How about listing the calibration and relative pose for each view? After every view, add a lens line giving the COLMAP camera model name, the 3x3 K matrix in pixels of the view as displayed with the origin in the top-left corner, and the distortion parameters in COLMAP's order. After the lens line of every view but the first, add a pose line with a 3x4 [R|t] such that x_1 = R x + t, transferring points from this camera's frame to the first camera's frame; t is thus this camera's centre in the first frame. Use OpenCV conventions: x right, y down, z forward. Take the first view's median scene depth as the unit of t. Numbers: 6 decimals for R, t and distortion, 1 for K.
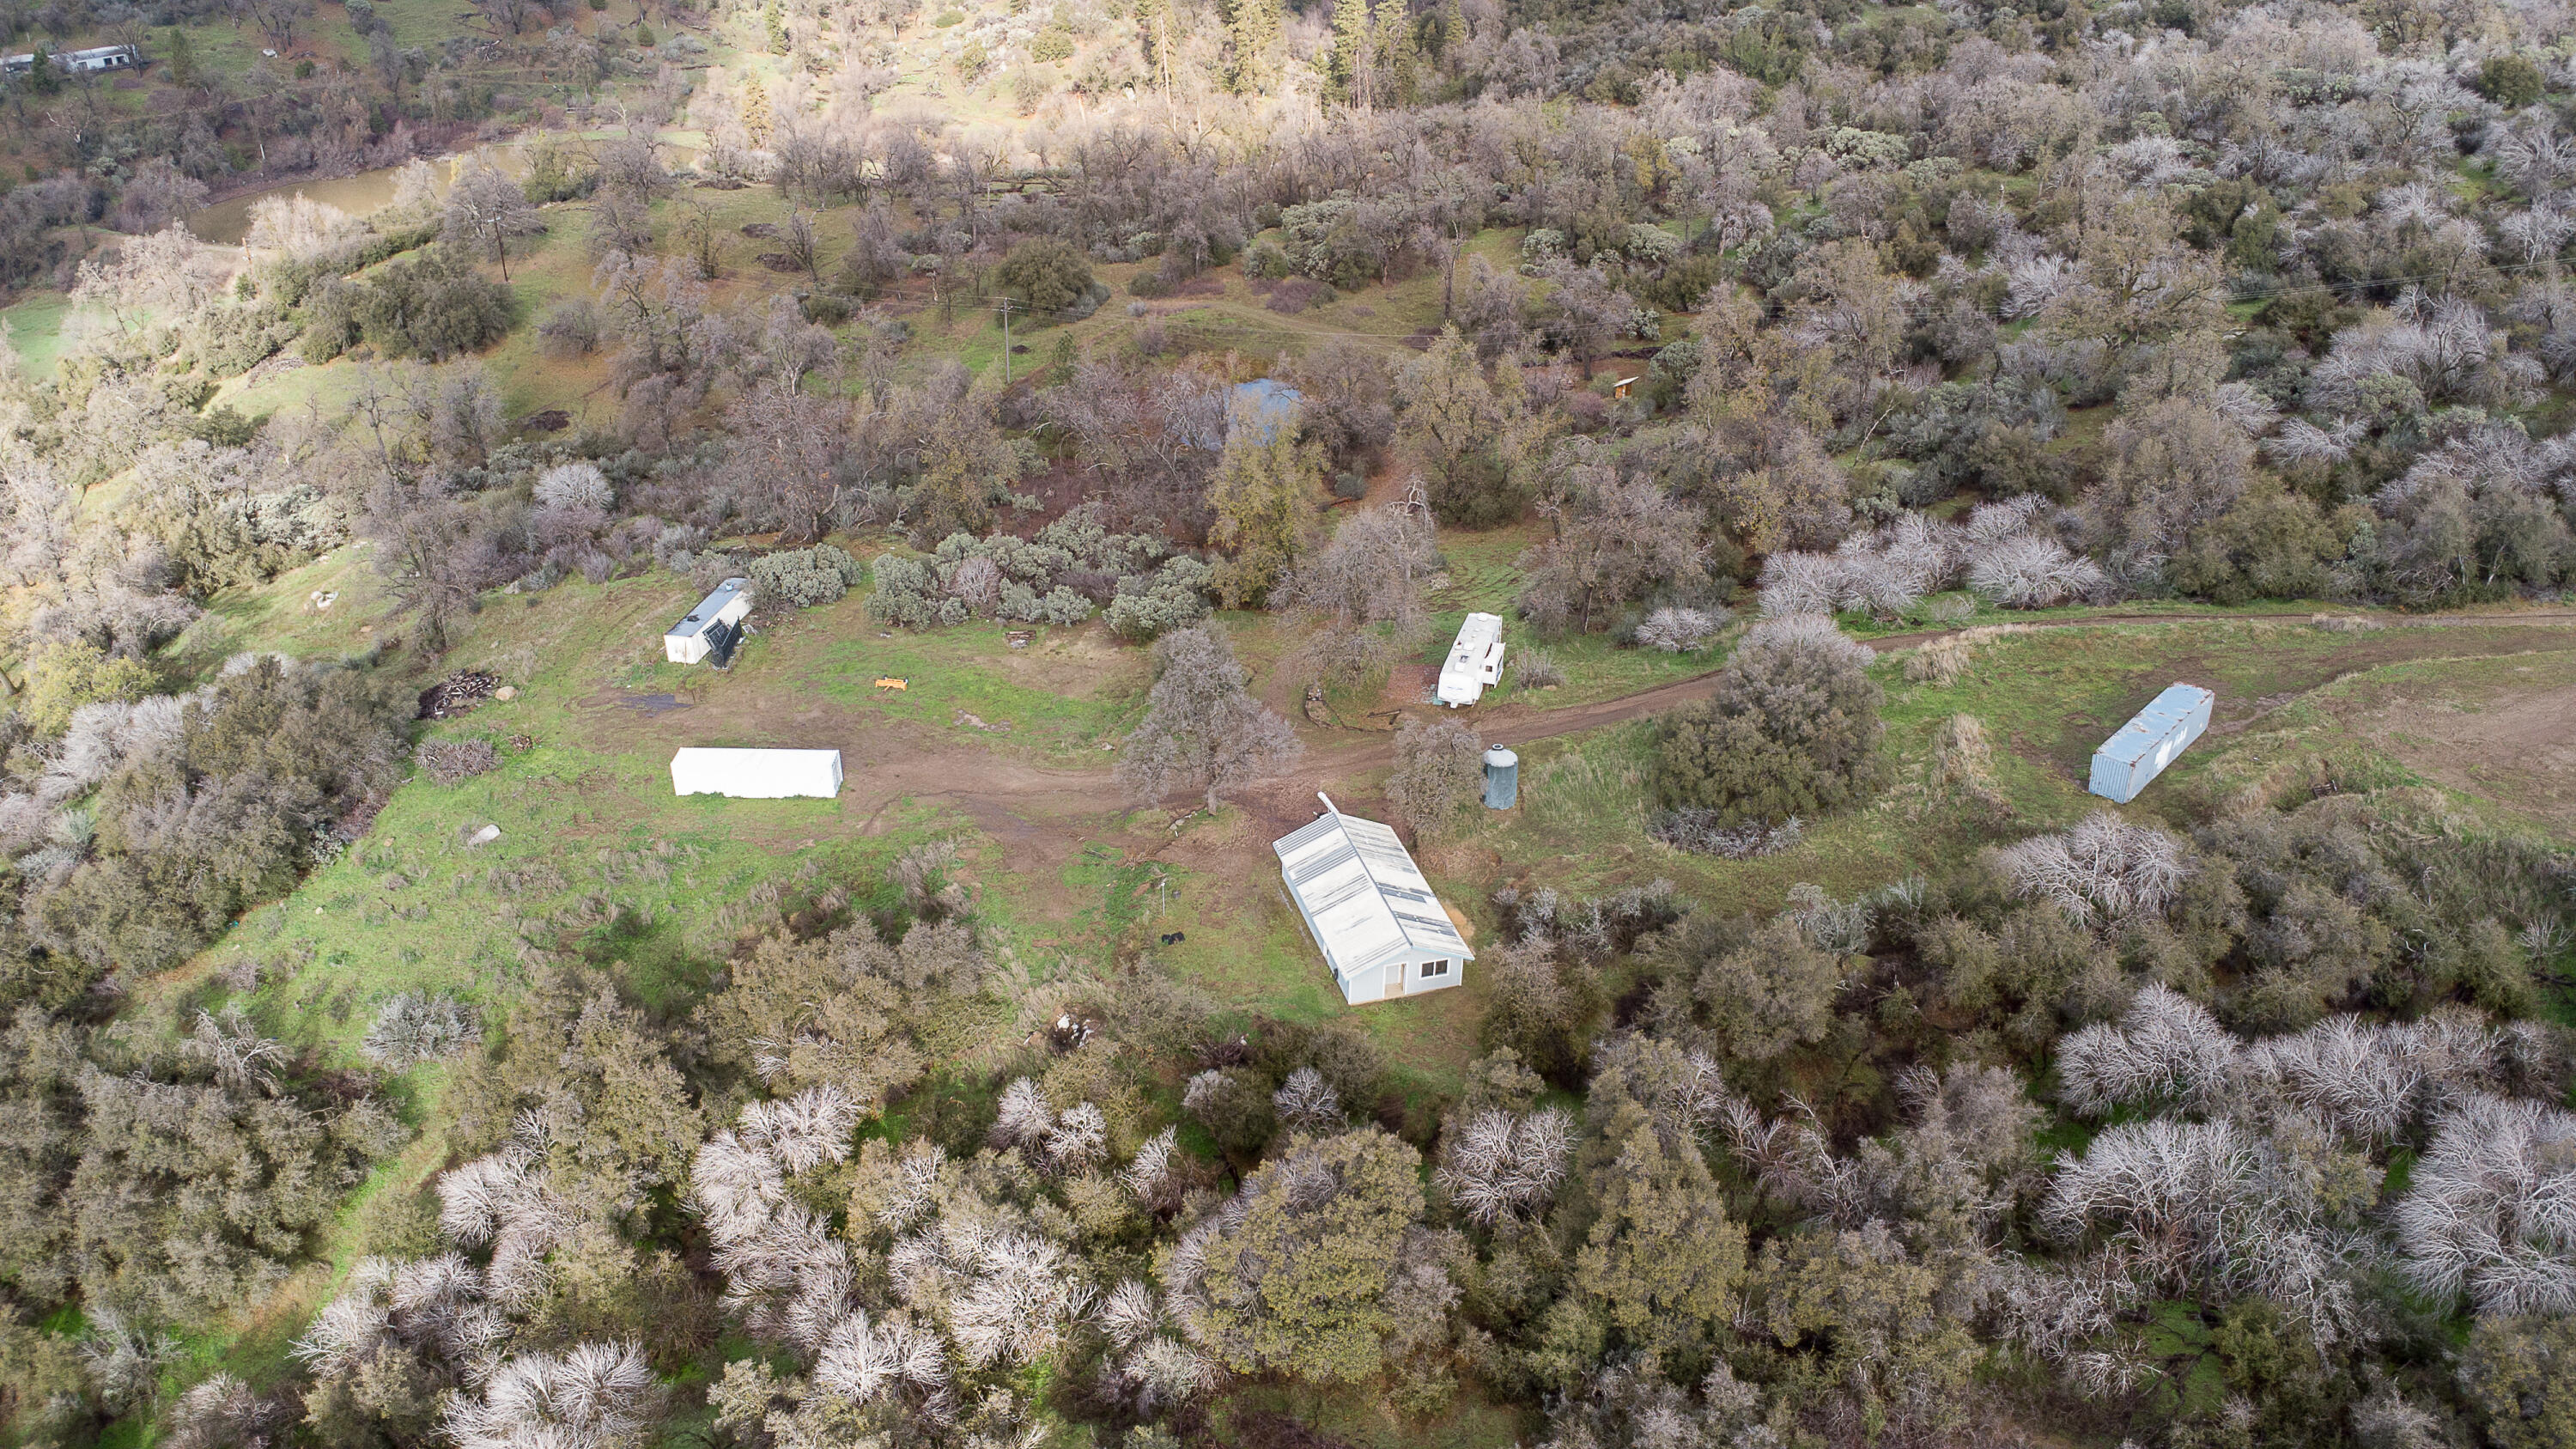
lens RADIAL K [[1917.6, 0, 1288.3], [0, 1917.6, 714.3], [0, 0, 1]] dist [0.028111, -0.041814]
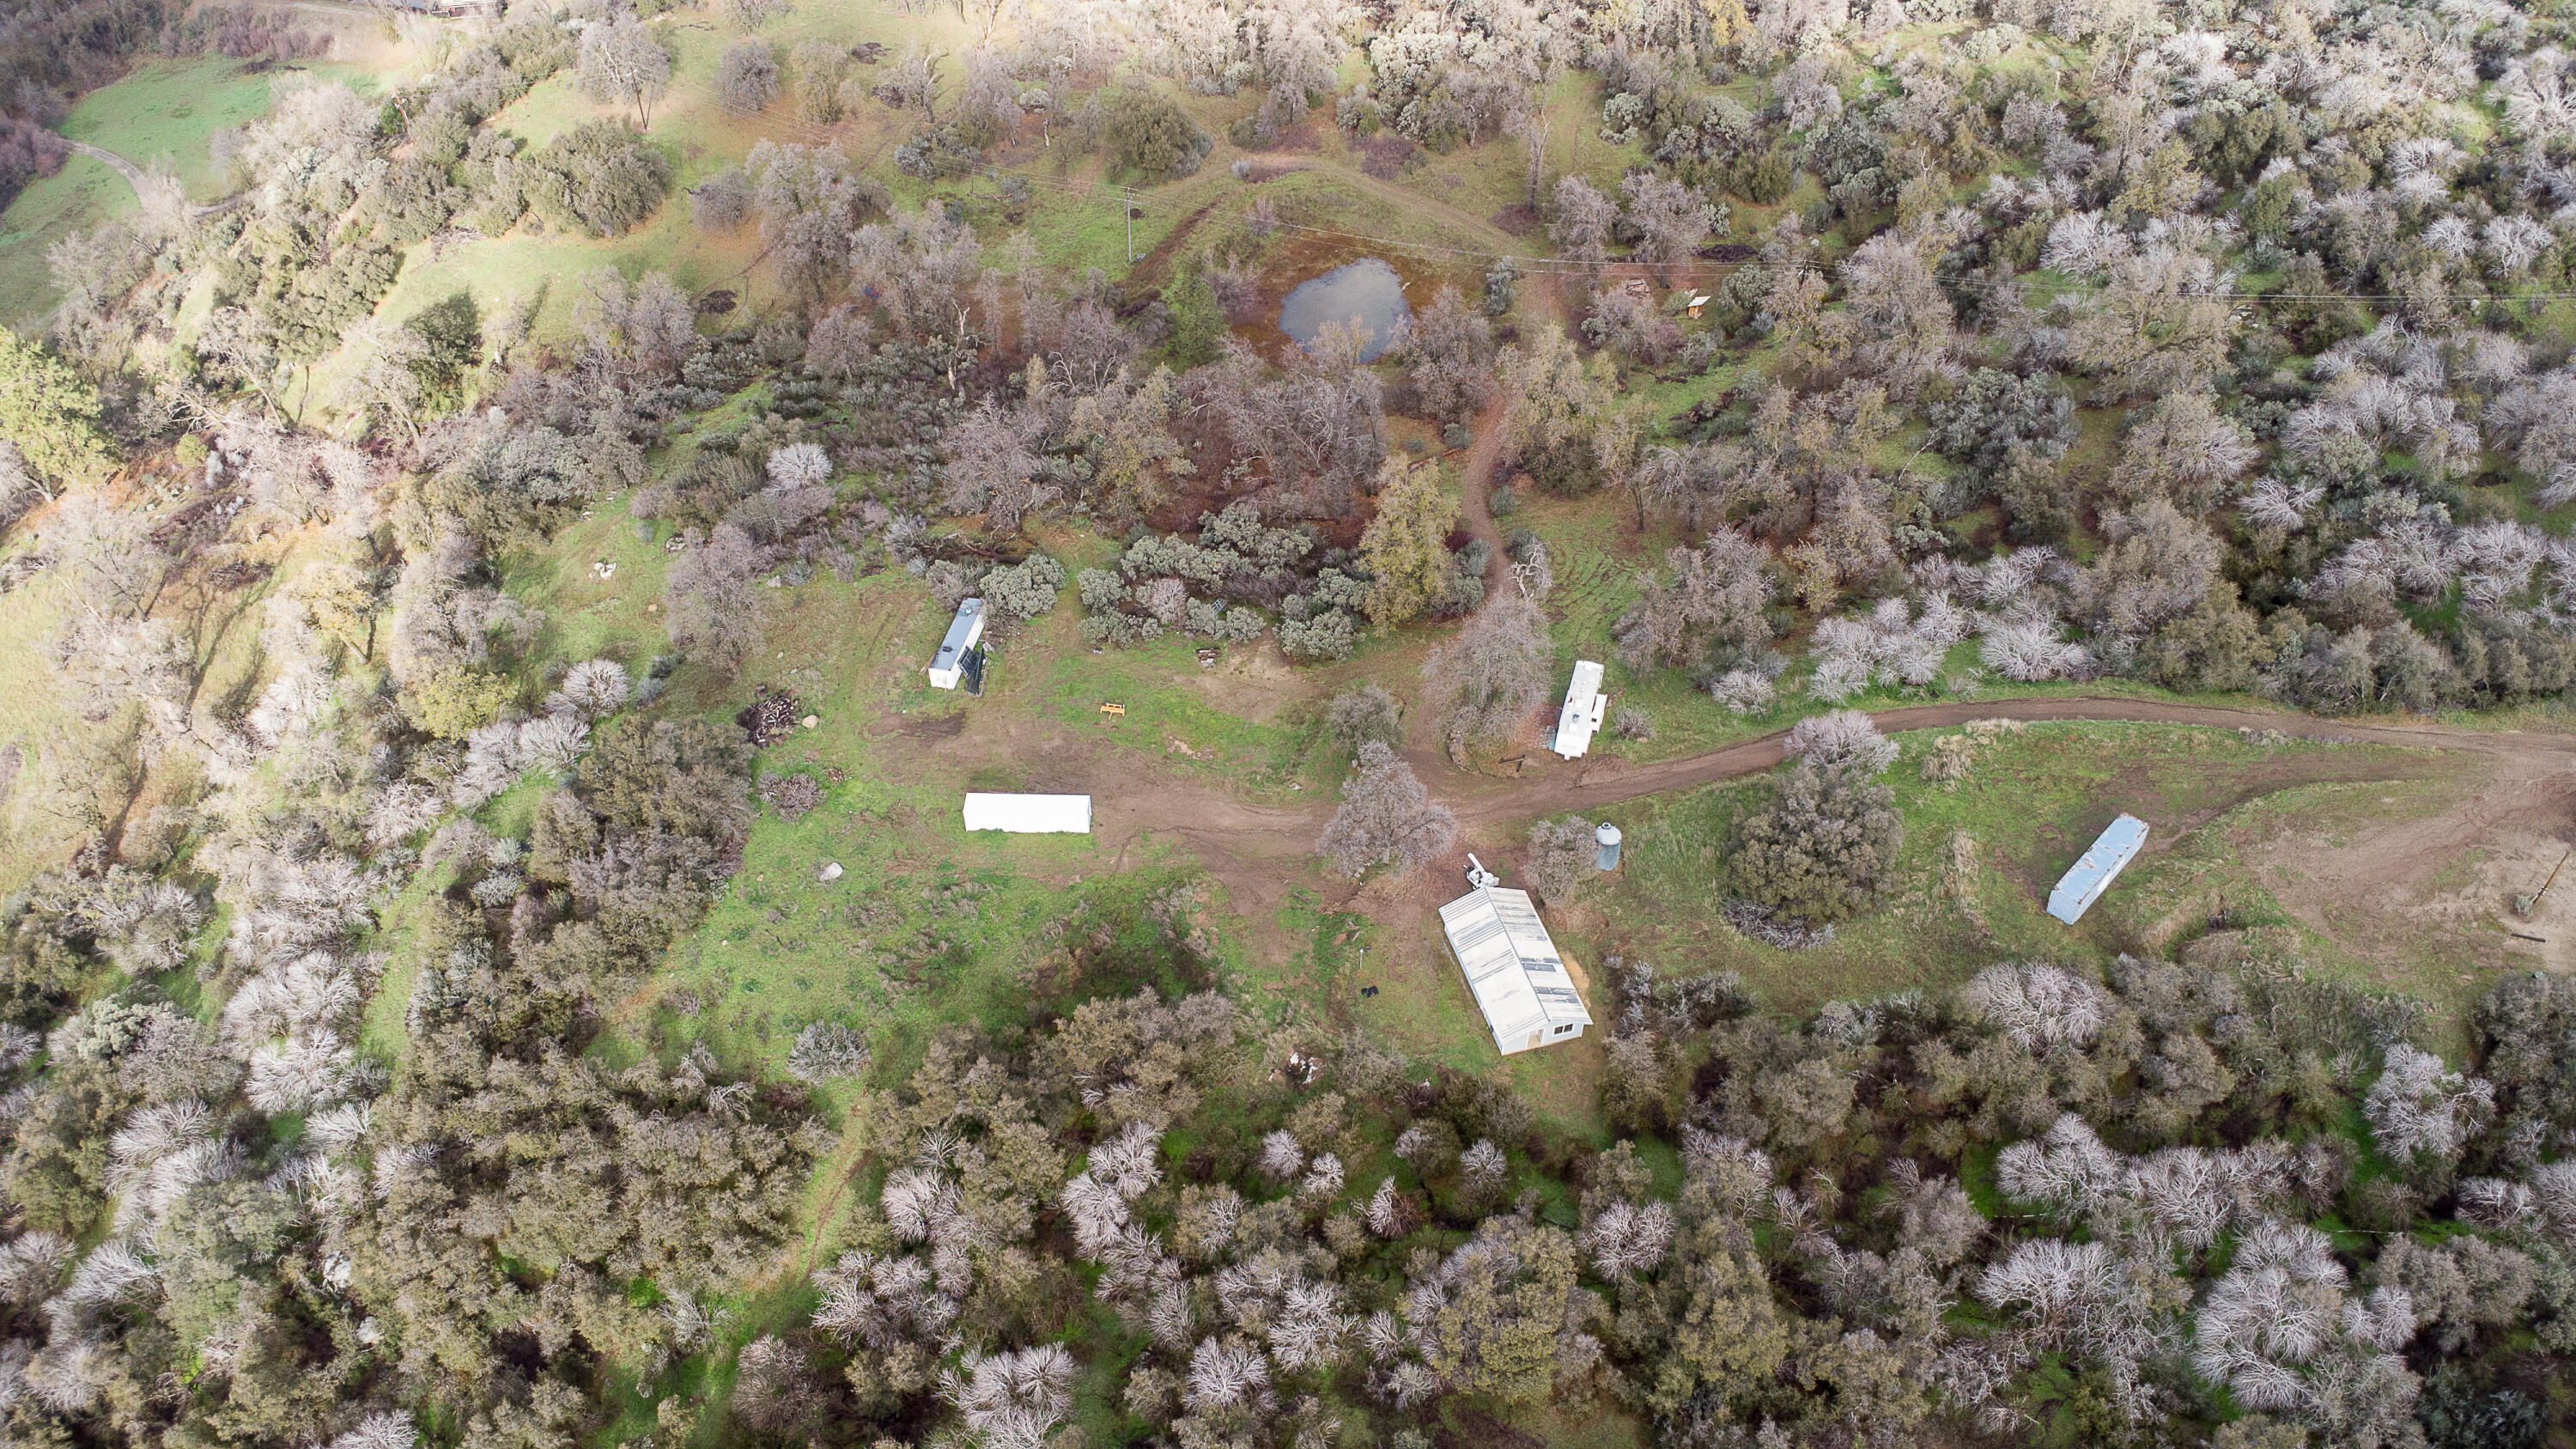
lens RADIAL K [[1917.6, 0, 1283.4], [0, 1917.6, 743.9], [0, 0, 1]] dist [0.028111, -0.041814]
pose [[0.999965, -0.001907, -0.008136, -0.115106], [0.003889, 0.967953, 0.251100, -0.417390], [0.007397, -0.251123, 0.967927, -0.296894]]
